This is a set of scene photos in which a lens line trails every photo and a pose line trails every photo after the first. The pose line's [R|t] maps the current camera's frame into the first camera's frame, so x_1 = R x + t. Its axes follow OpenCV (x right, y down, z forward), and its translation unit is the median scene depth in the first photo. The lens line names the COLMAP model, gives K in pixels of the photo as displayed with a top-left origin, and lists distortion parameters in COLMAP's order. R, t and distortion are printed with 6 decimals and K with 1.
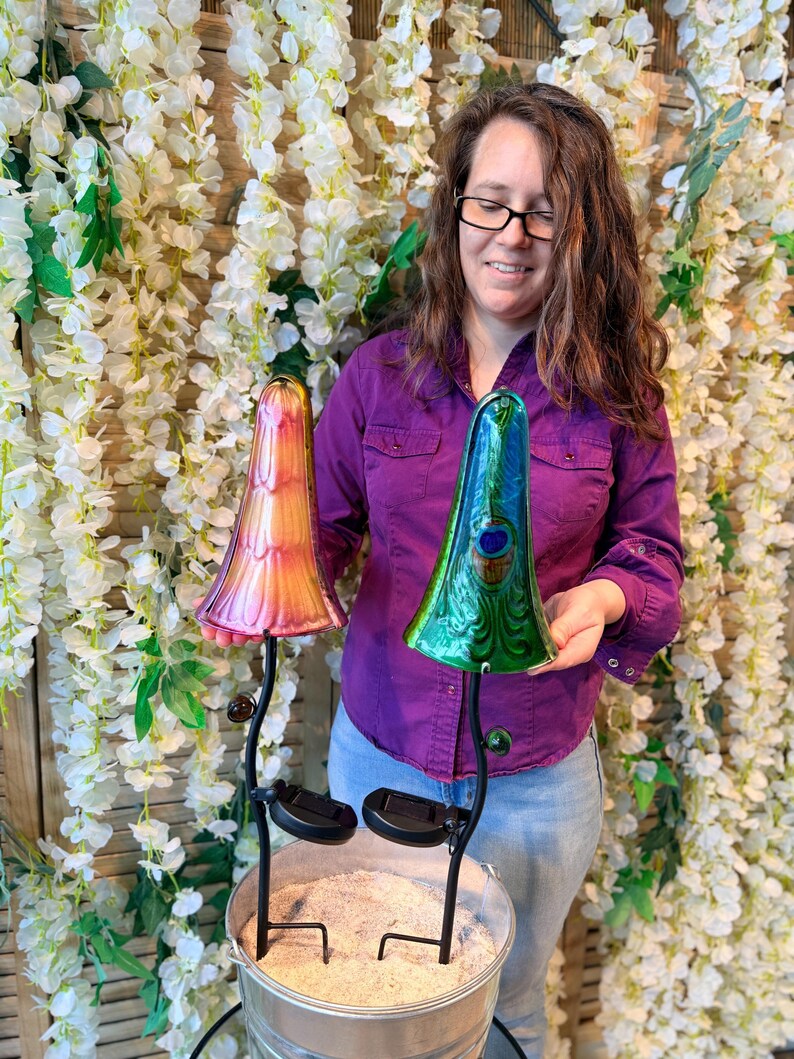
lens RADIAL K [[744.4, 0, 362.2], [0, 744.4, 521.9], [0, 0, 1]] dist [-0.037891, 0.009577]
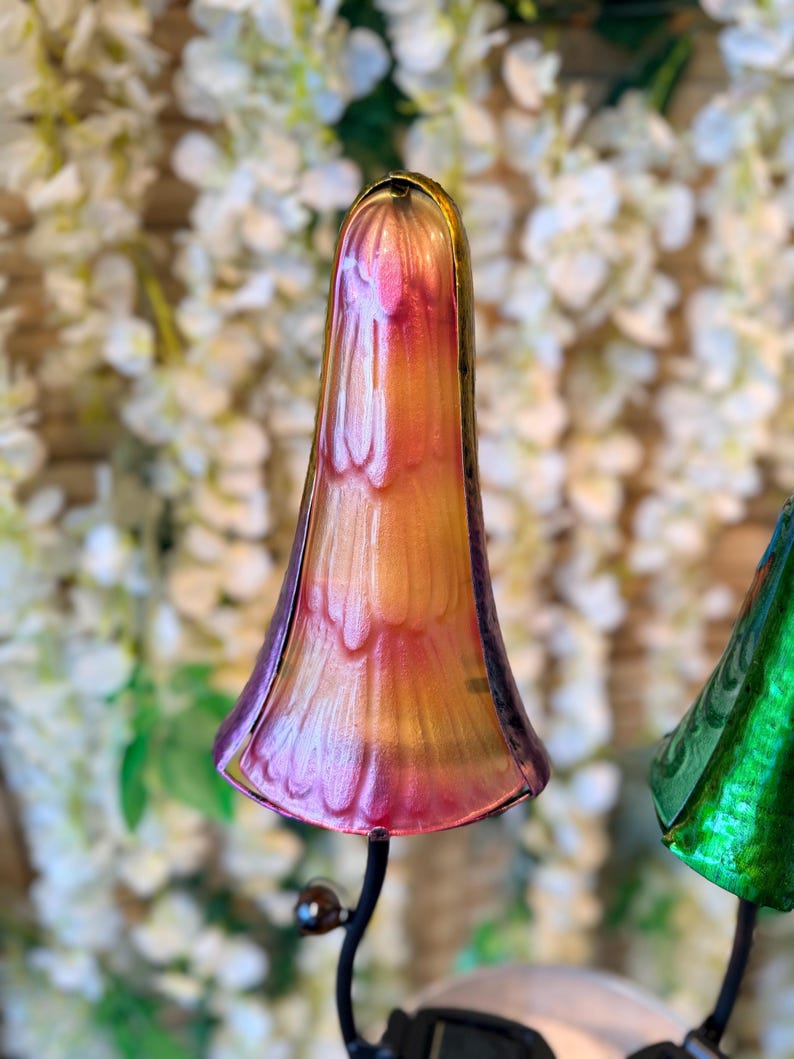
lens RADIAL K [[744.4, 0, 330.0], [0, 744.4, 494.9], [0, 0, 1]] dist [-0.037891, 0.009577]
pose [[0.998328, -0.010295, -0.056881, -0.097780], [0.025434, 0.961870, 0.272322, -0.114895], [0.051908, -0.273313, 0.960524, 0.477903]]
